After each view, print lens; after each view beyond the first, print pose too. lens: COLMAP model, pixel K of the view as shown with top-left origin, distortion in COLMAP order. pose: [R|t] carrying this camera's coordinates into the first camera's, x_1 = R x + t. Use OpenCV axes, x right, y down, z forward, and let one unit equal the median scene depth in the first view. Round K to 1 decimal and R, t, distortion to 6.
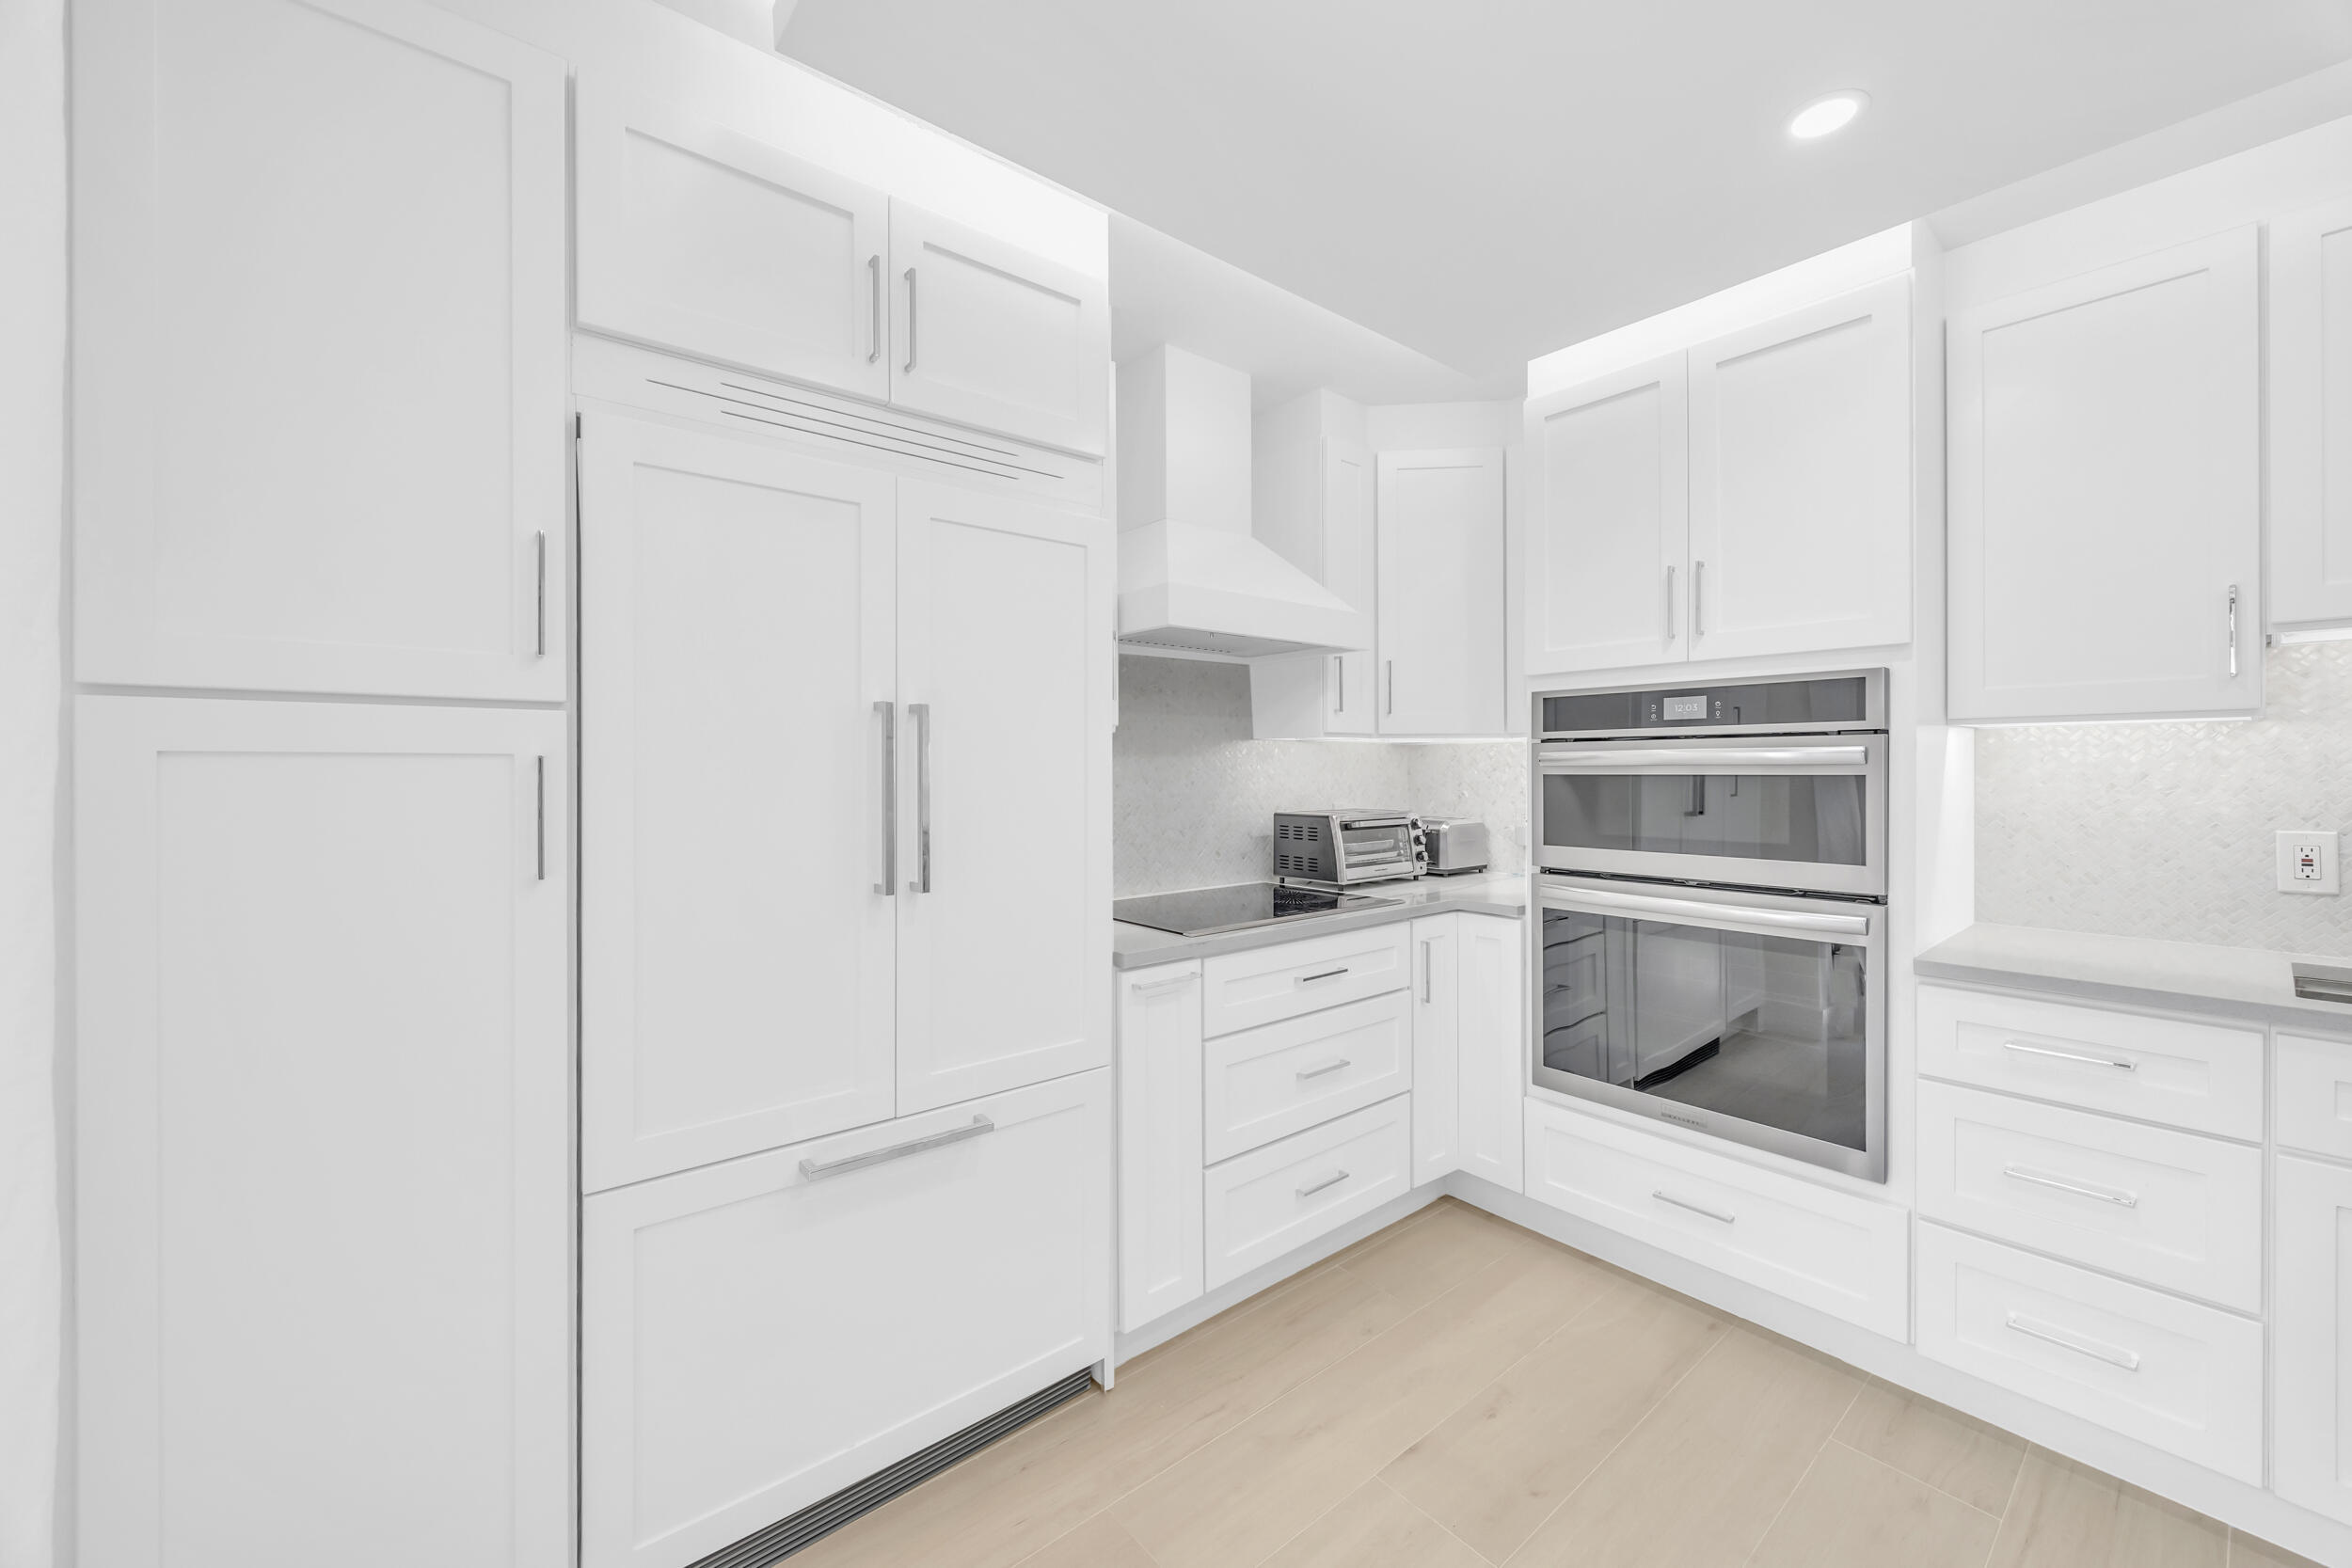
lens RADIAL K [[912.8, 0, 1187.8], [0, 912.8, 778.7], [0, 0, 1]] dist [-0.001878, 0.000442]
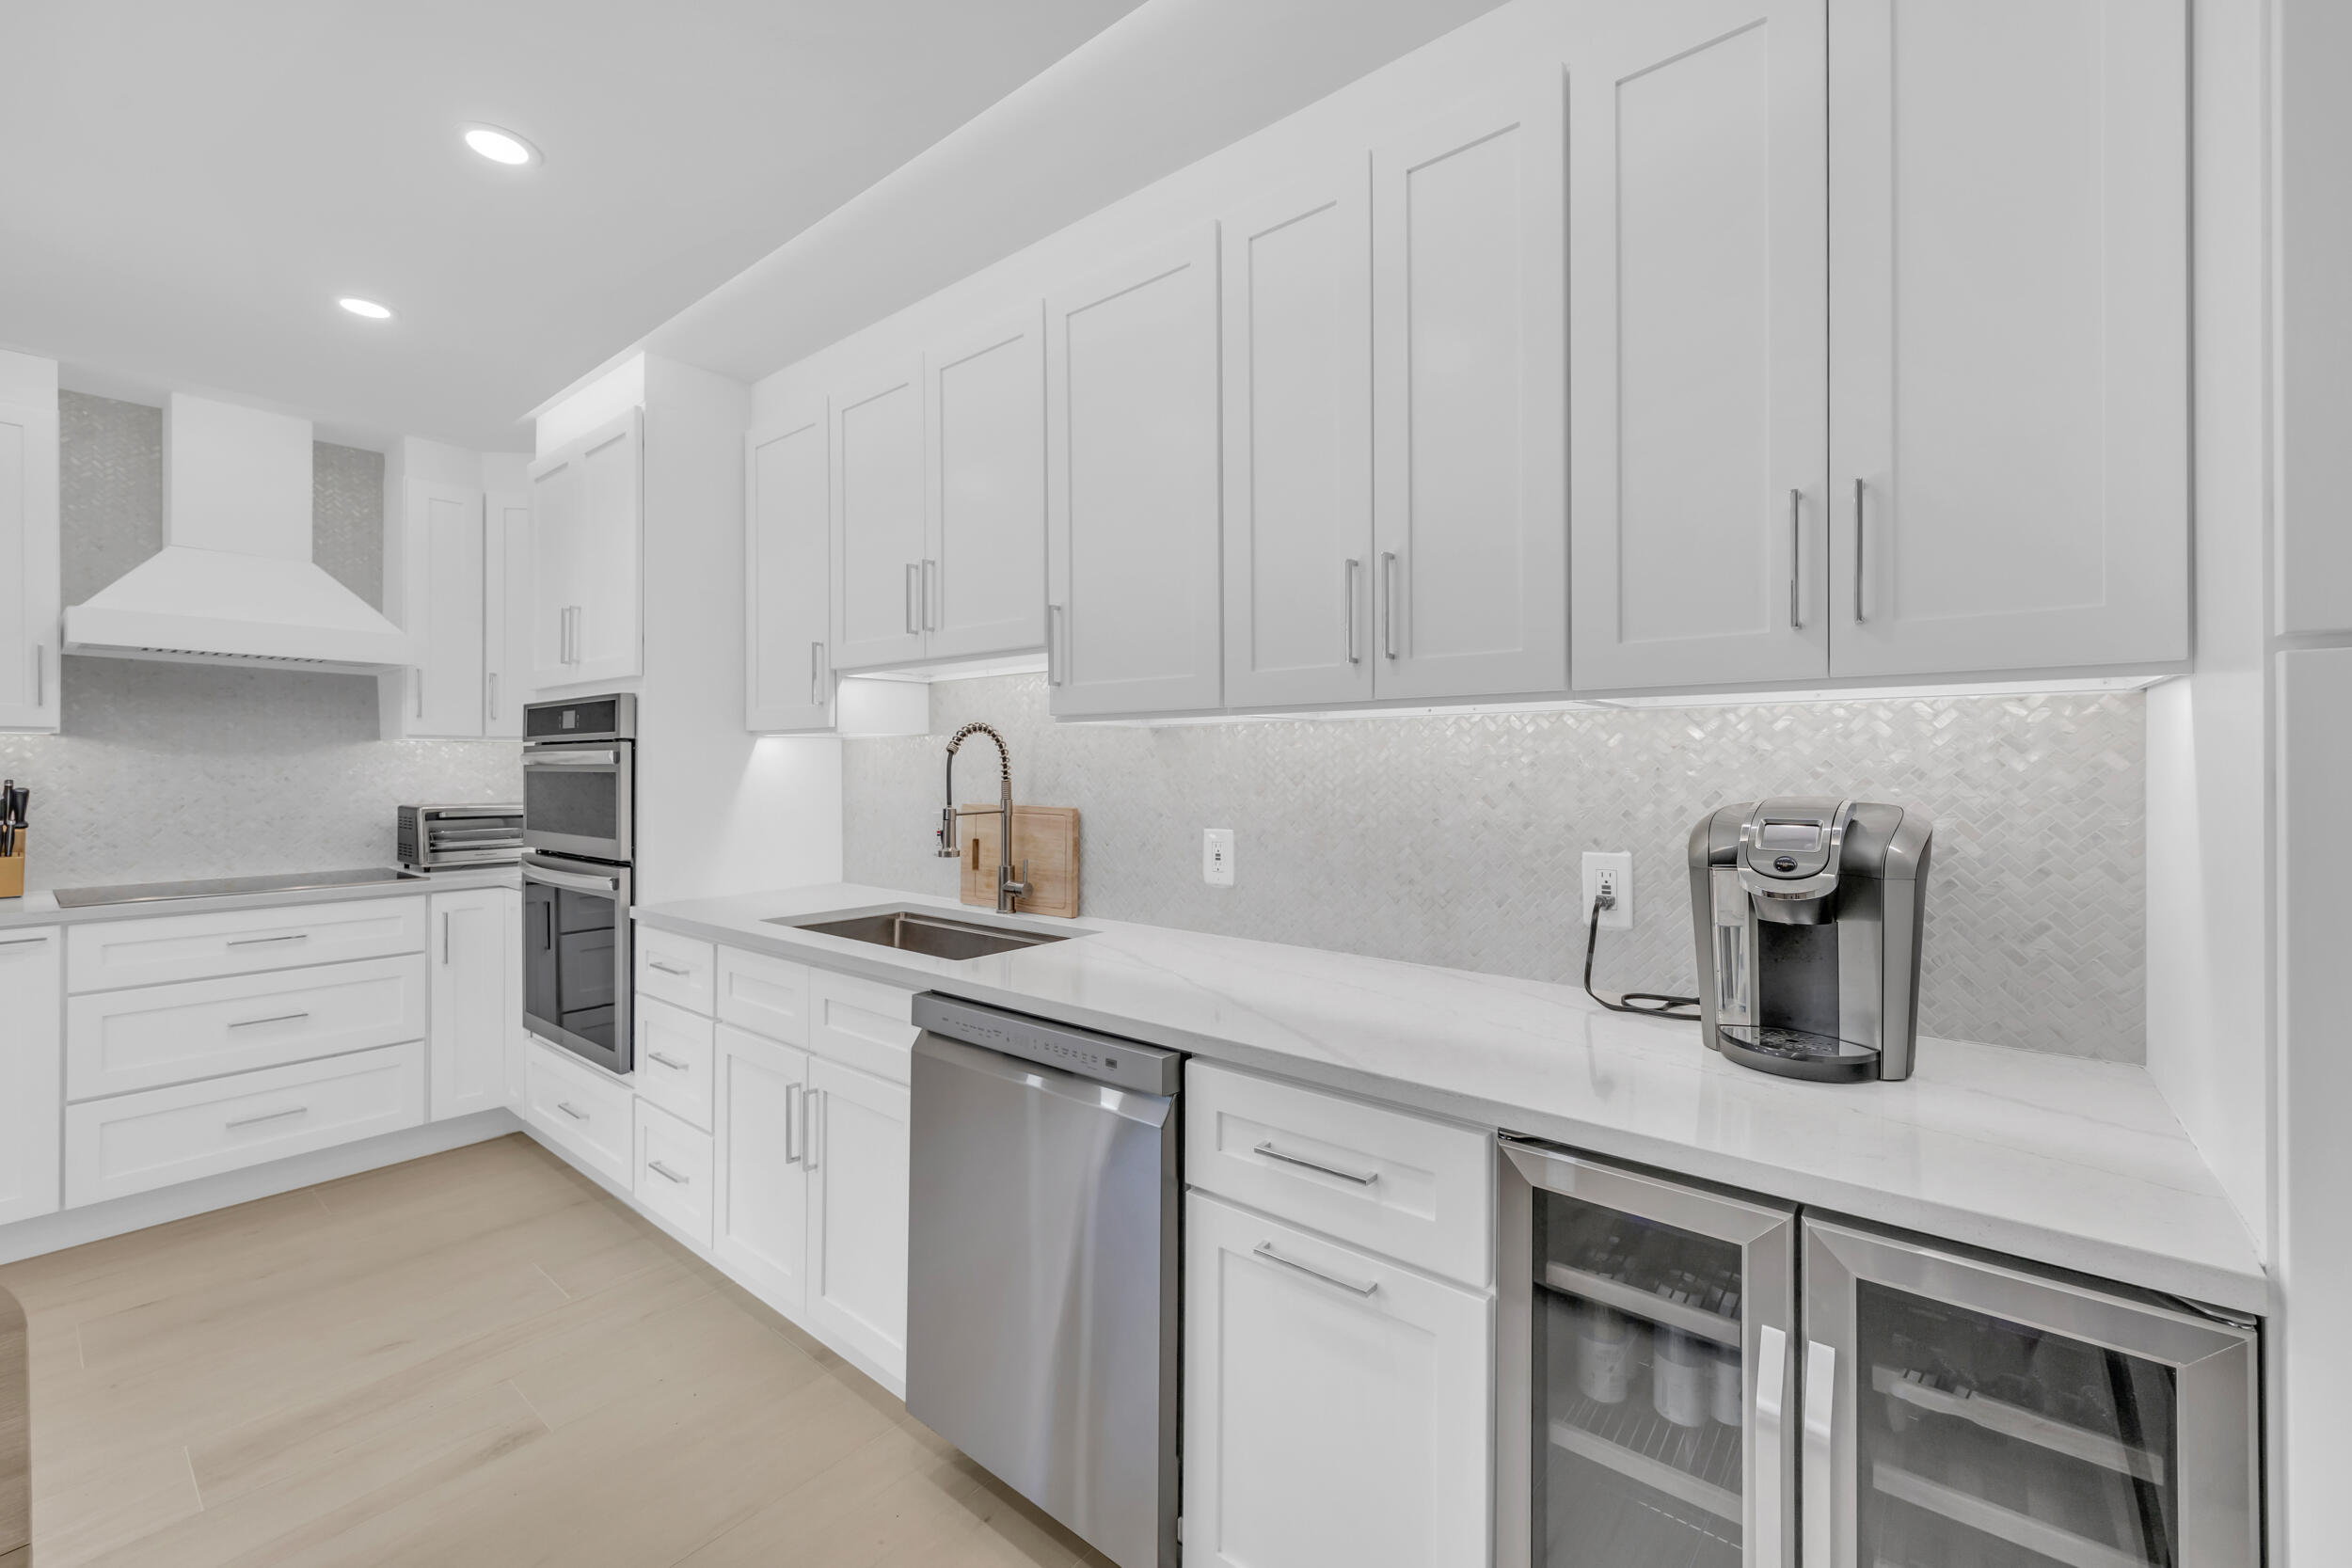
lens RADIAL K [[912.8, 0, 1174.2], [0, 912.8, 772.3], [0, 0, 1]] dist [-0.001878, 0.000442]
pose [[0.976755, 0.005954, 0.214274, 1.048278], [-0.003550, 0.999926, -0.011601, 0.007277], [-0.214328, 0.010571, 0.976705, -0.410521]]
